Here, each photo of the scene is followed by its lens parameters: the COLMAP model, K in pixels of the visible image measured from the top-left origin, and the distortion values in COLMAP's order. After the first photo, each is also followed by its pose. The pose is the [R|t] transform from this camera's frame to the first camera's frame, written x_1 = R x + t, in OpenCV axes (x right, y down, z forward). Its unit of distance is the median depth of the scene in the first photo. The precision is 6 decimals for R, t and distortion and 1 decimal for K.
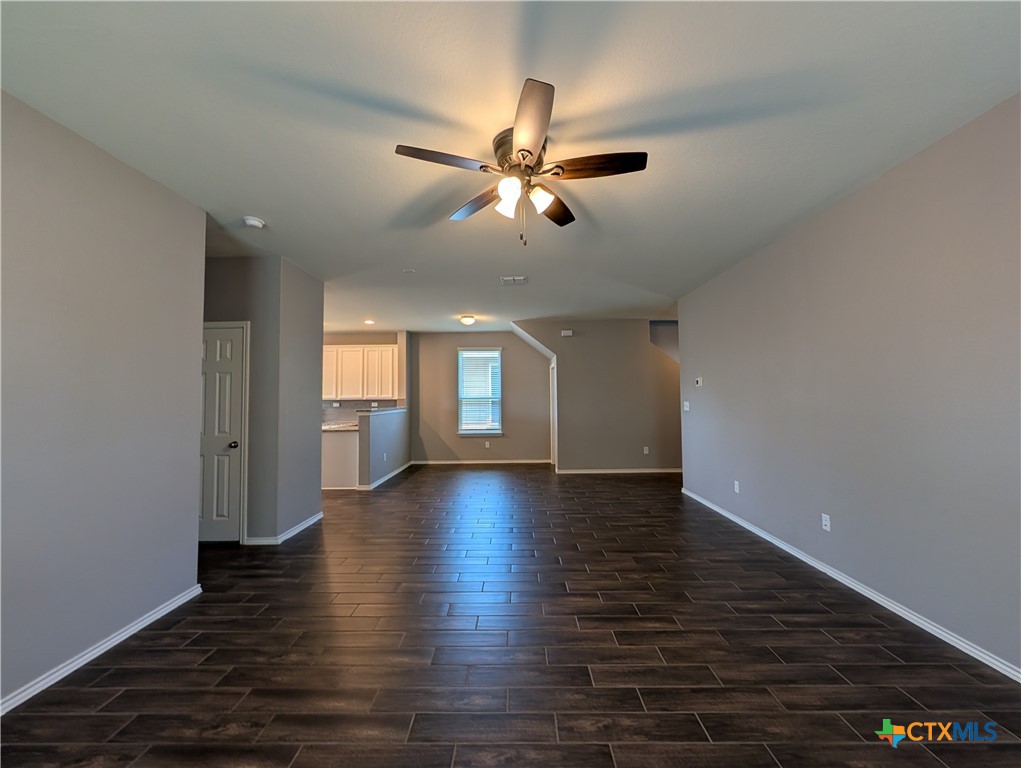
lens RADIAL K [[393.5, 0, 511.6], [0, 393.5, 380.6], [0, 0, 1]] dist [0.000977, 0.000186]
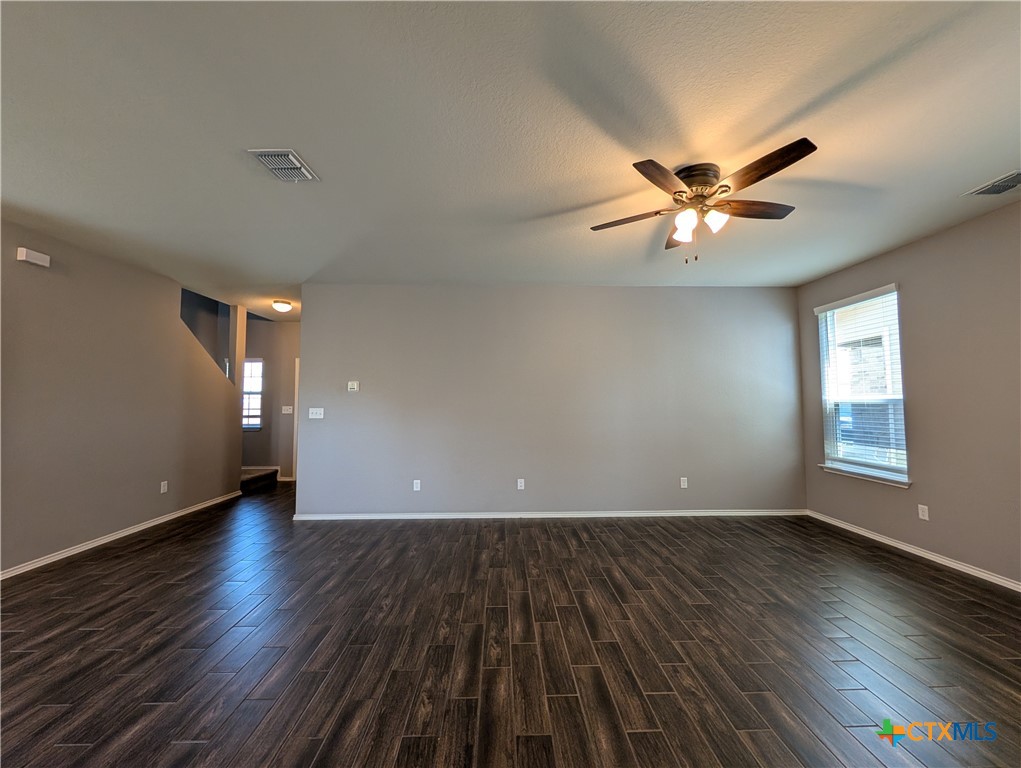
lens RADIAL K [[393.5, 0, 511.6], [0, 393.5, 380.6], [0, 0, 1]] dist [0.000977, 0.000186]
pose [[-0.042904, 0.063525, 0.997058, -0.720386], [-0.046245, 0.996781, -0.065497, 0.052157], [-0.998008, -0.048919, -0.039828, 1.048319]]
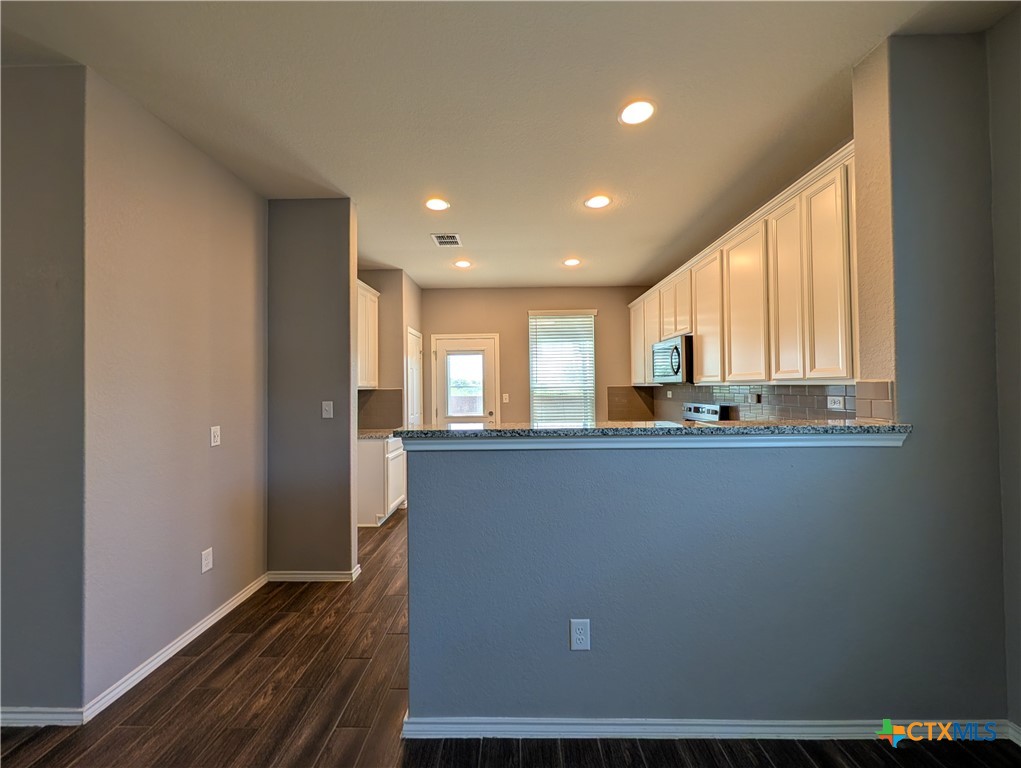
lens RADIAL K [[393.5, 0, 511.6], [0, 393.5, 380.6], [0, 0, 1]] dist [0.000977, 0.000186]
pose [[-0.001539, -0.011467, -0.999933, -0.178108], [0.060440, 0.998105, -0.011539, 0.086032], [0.998171, -0.060454, -0.000843, 2.017919]]
